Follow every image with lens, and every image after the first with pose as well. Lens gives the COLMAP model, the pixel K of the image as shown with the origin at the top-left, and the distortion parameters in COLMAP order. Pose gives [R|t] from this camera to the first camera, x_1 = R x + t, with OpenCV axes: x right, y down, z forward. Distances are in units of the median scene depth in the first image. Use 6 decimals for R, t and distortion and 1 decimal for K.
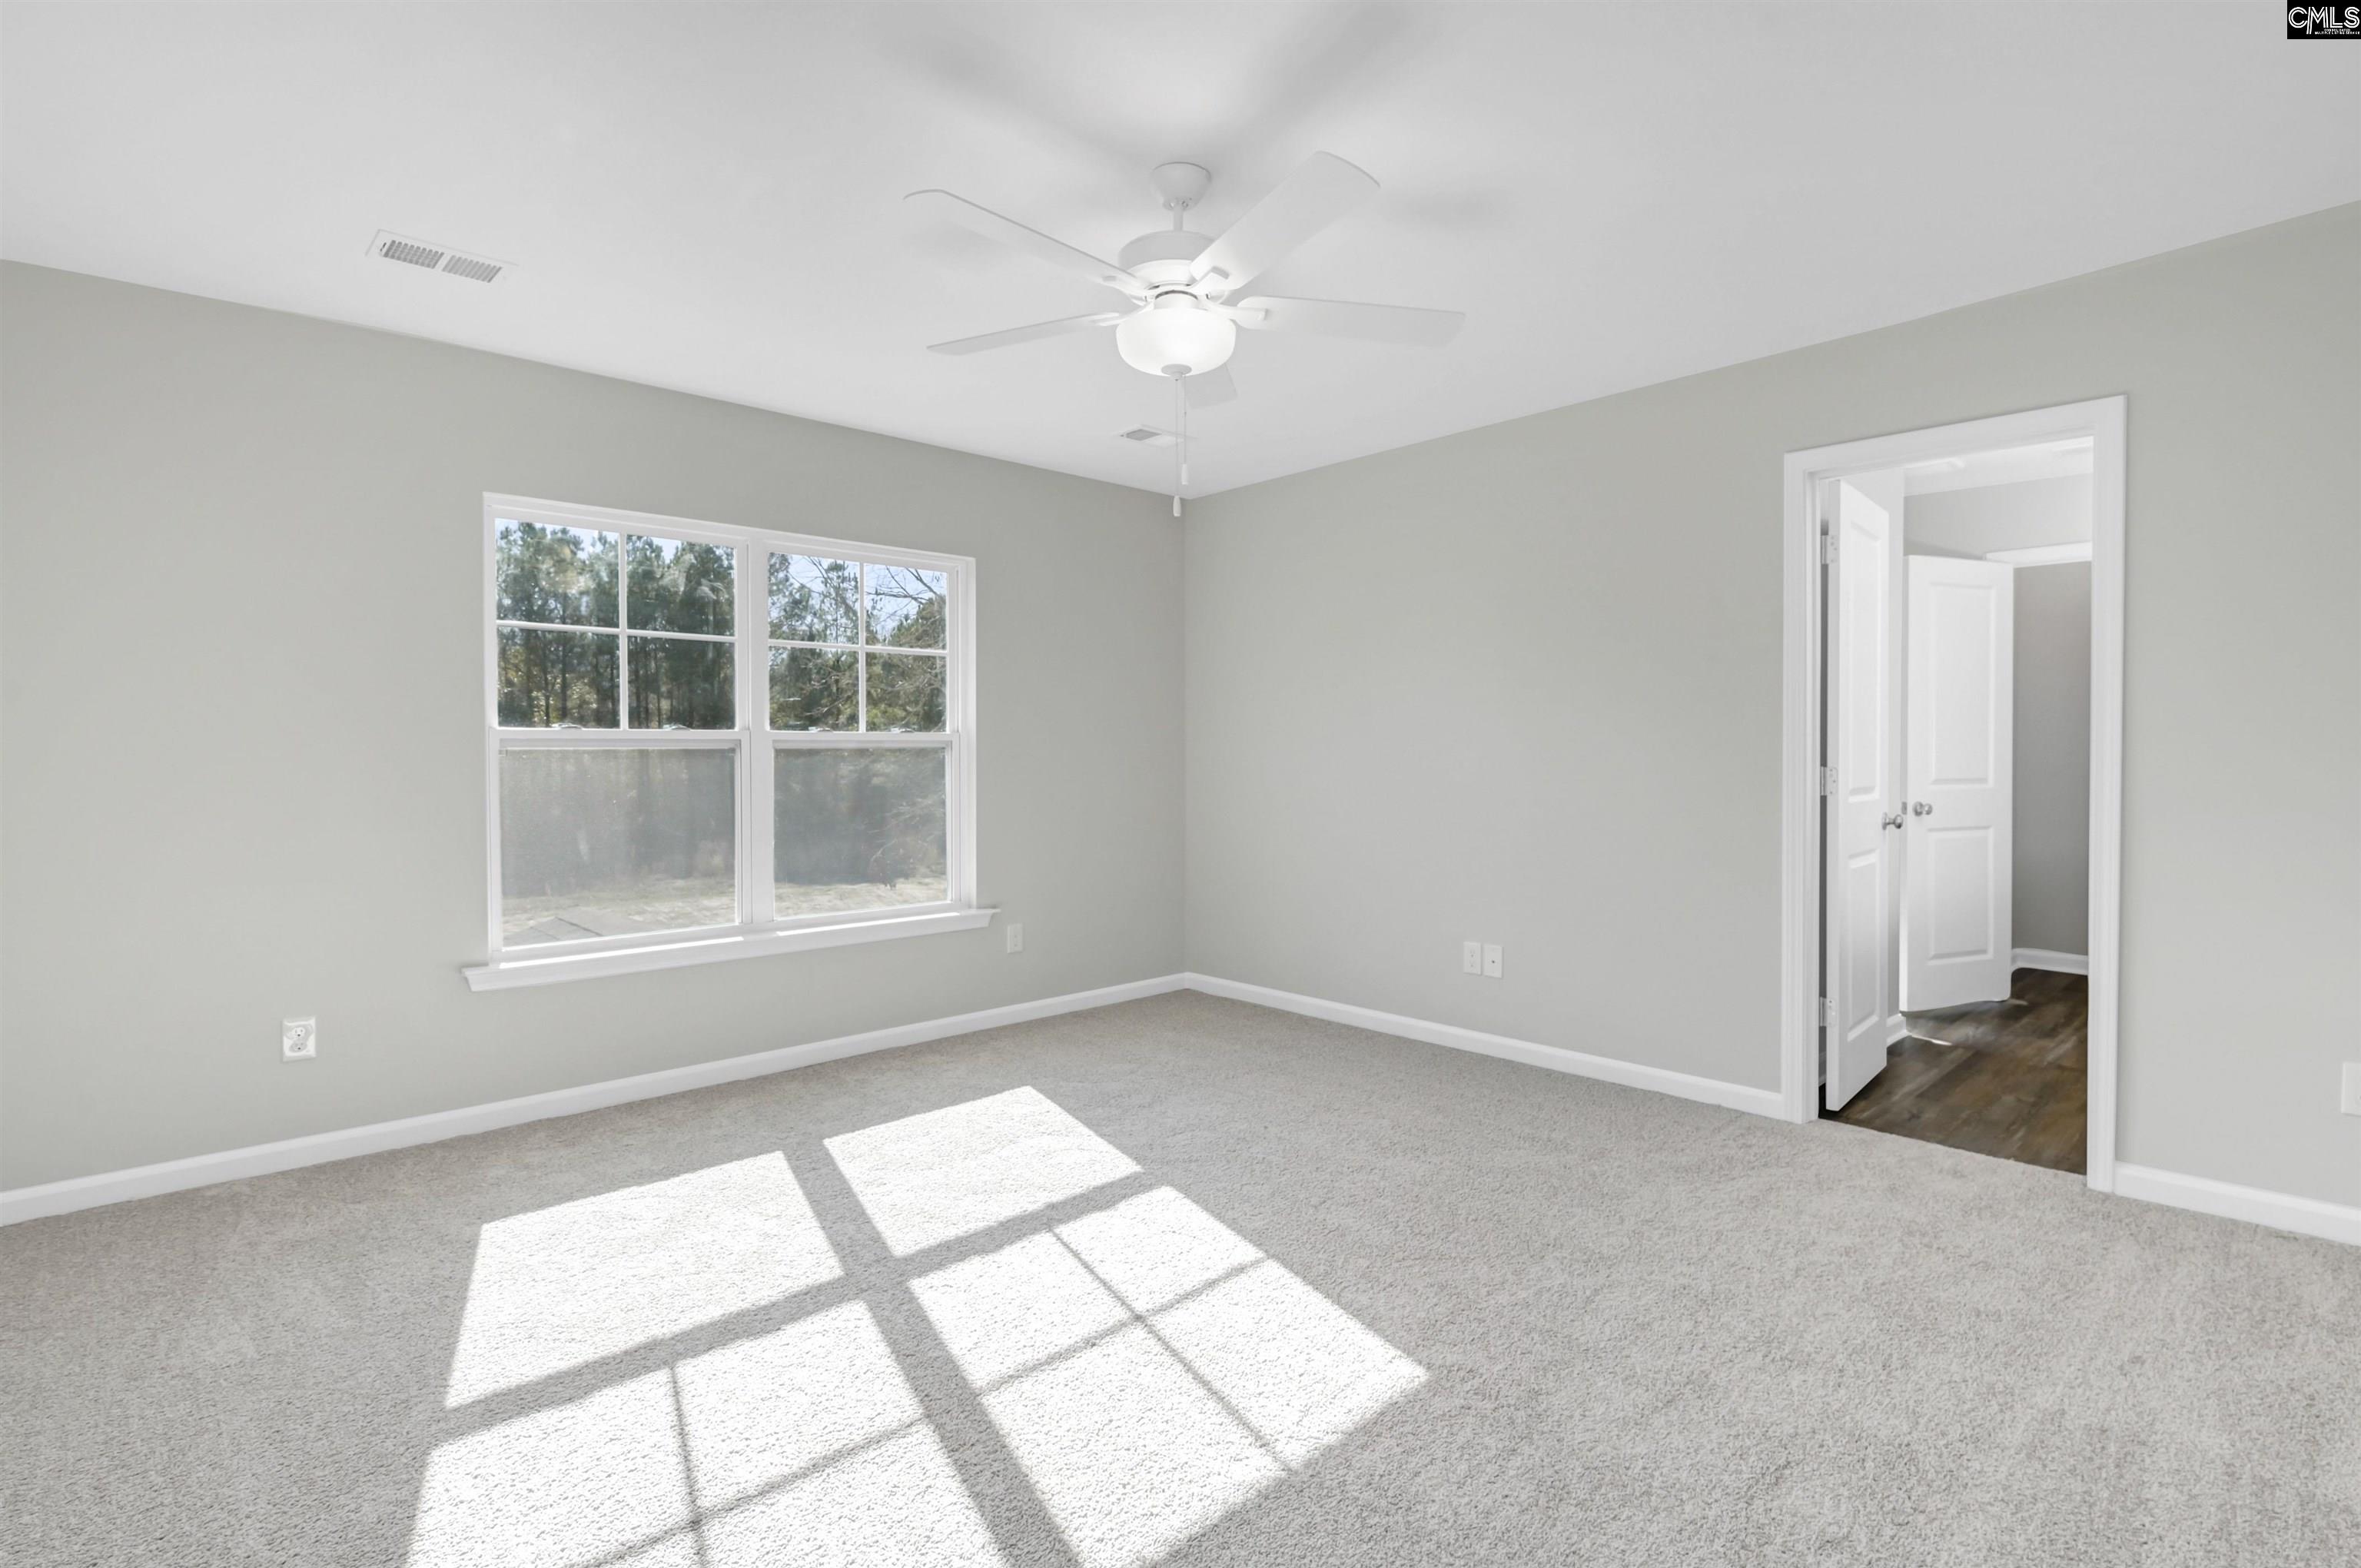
lens RADIAL K [[1112.1, 0, 1226.2], [0, 1112.1, 792.1], [0, 0, 1]] dist [0.001247, 0.000051]
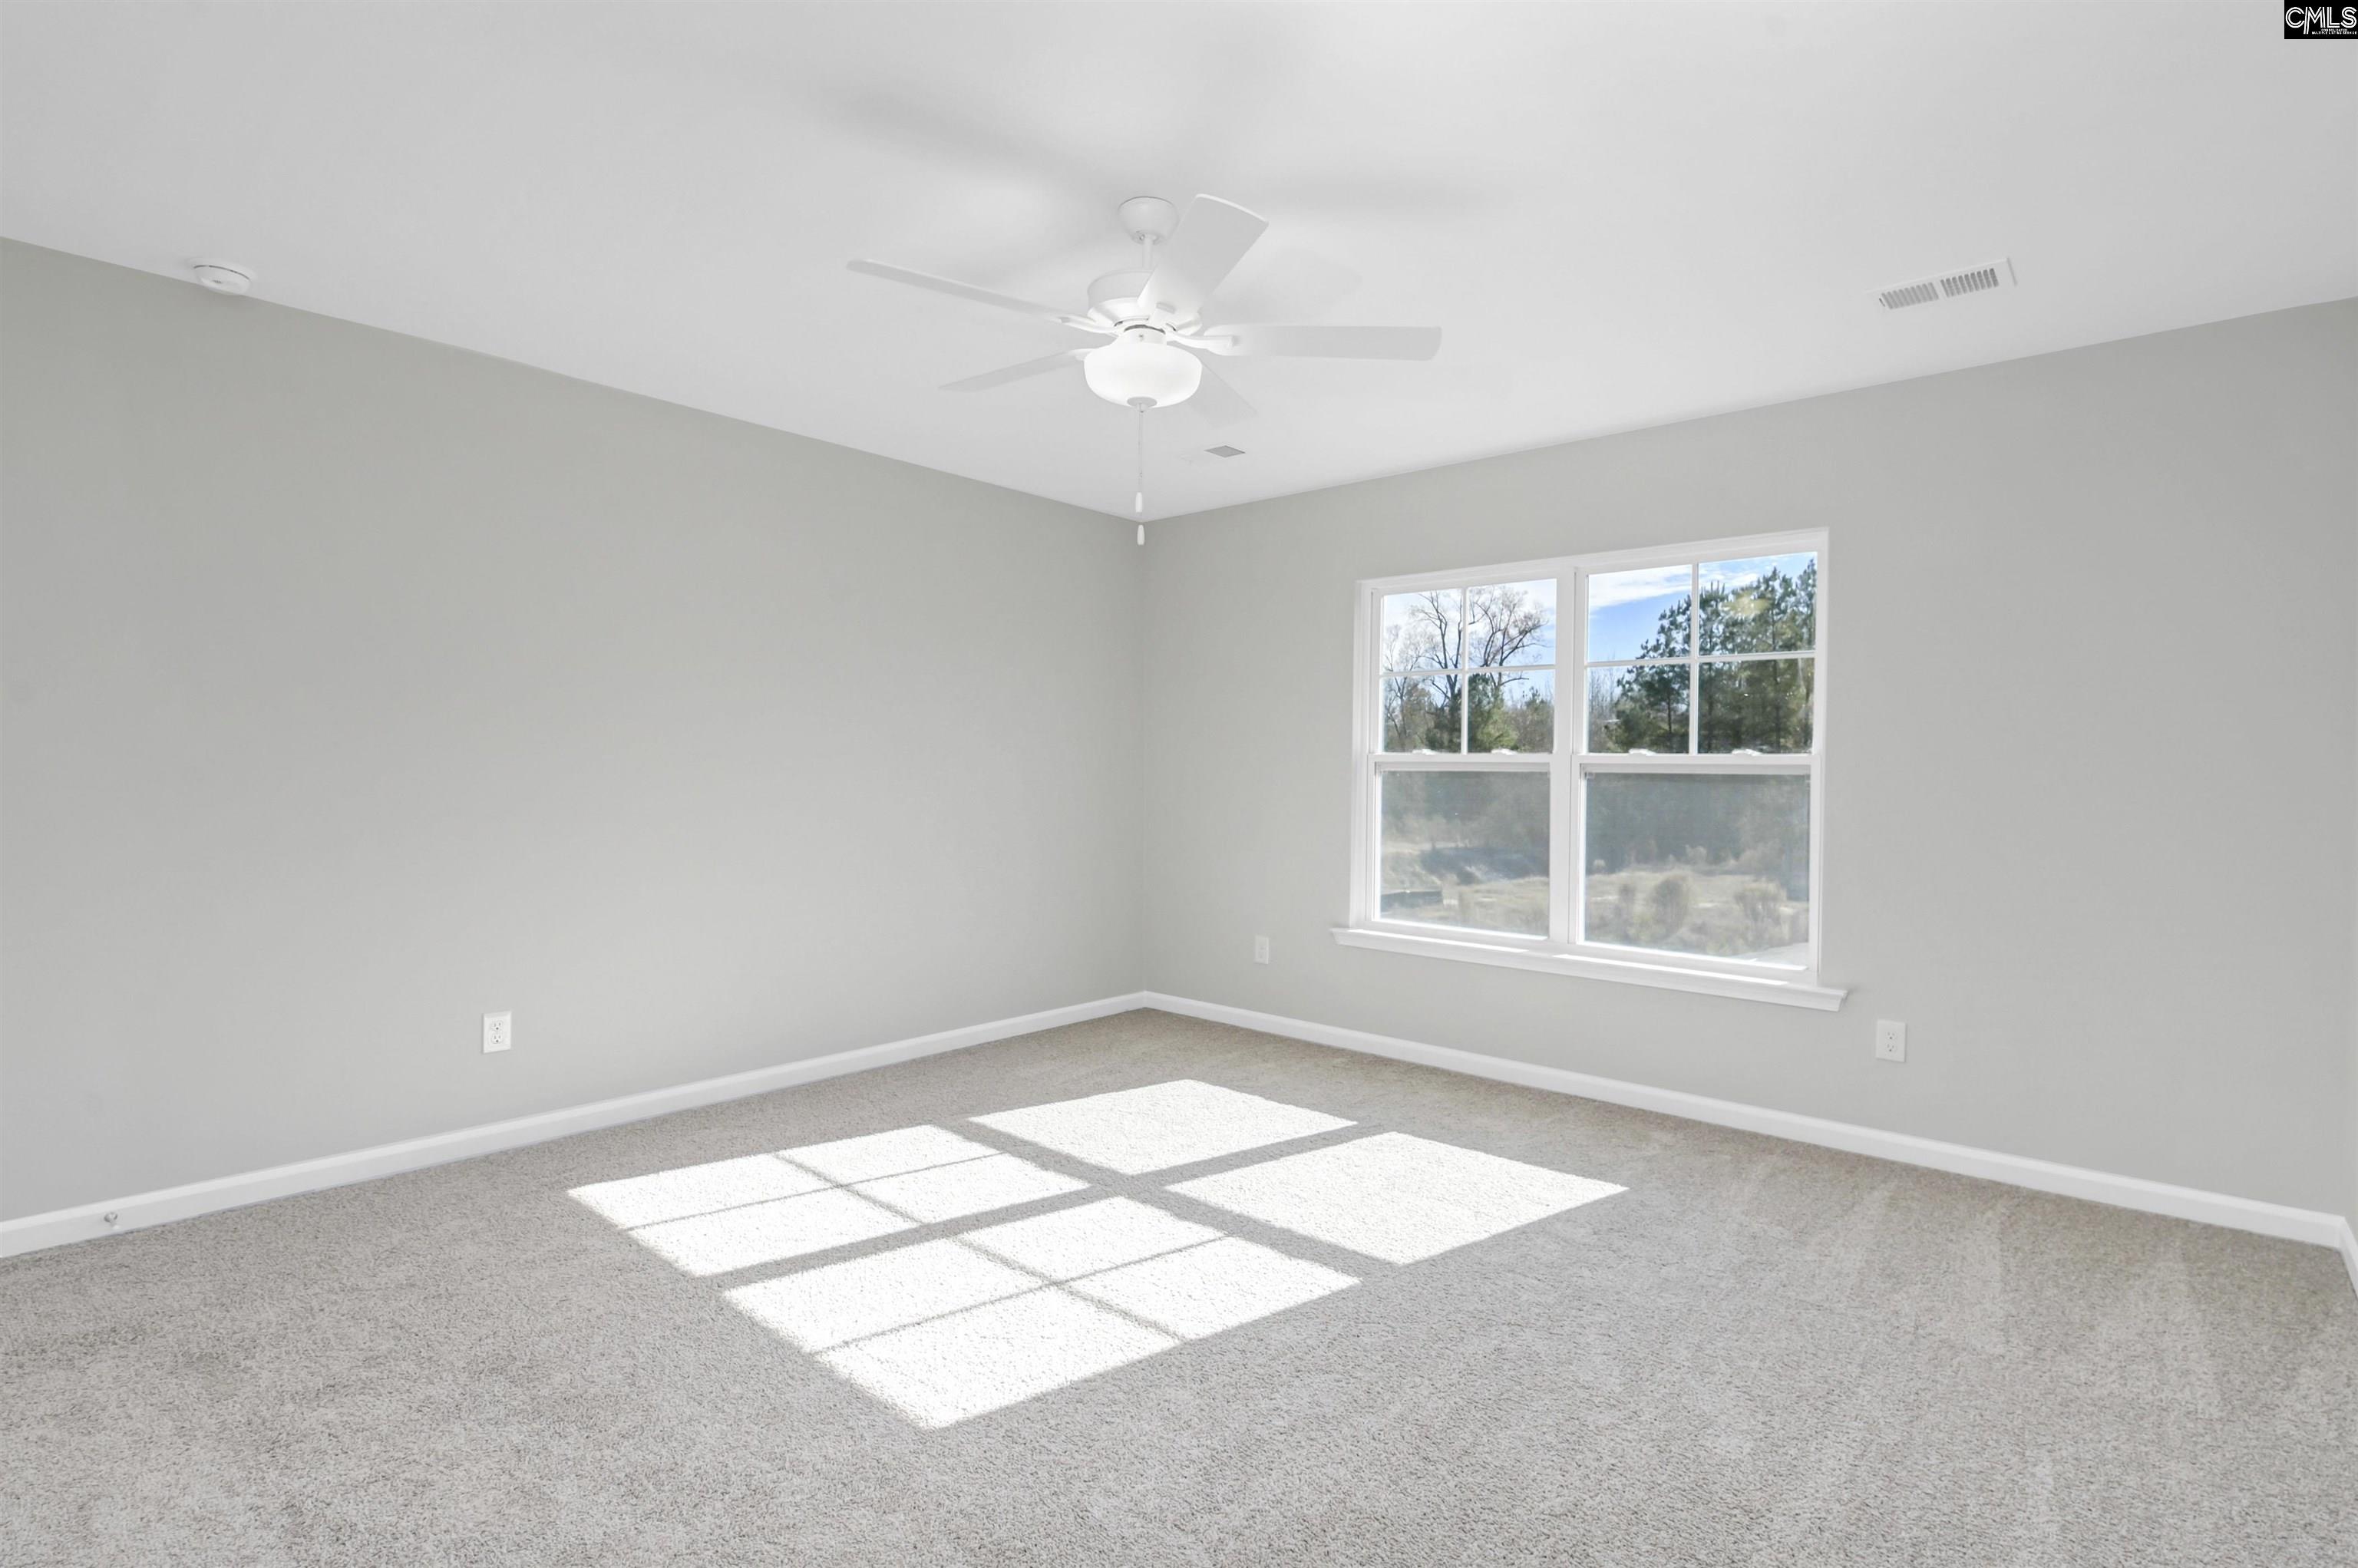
lens RADIAL K [[1152.3, 0, 1191.0], [0, 1152.3, 766.3], [0, 0, 1]] dist [0.003260, -0.008956]
pose [[0.079137, 0.002634, -0.996860, 0.893217], [-0.048693, 0.998813, -0.001227, -0.037351], [0.995674, 0.048637, 0.079171, 0.848507]]
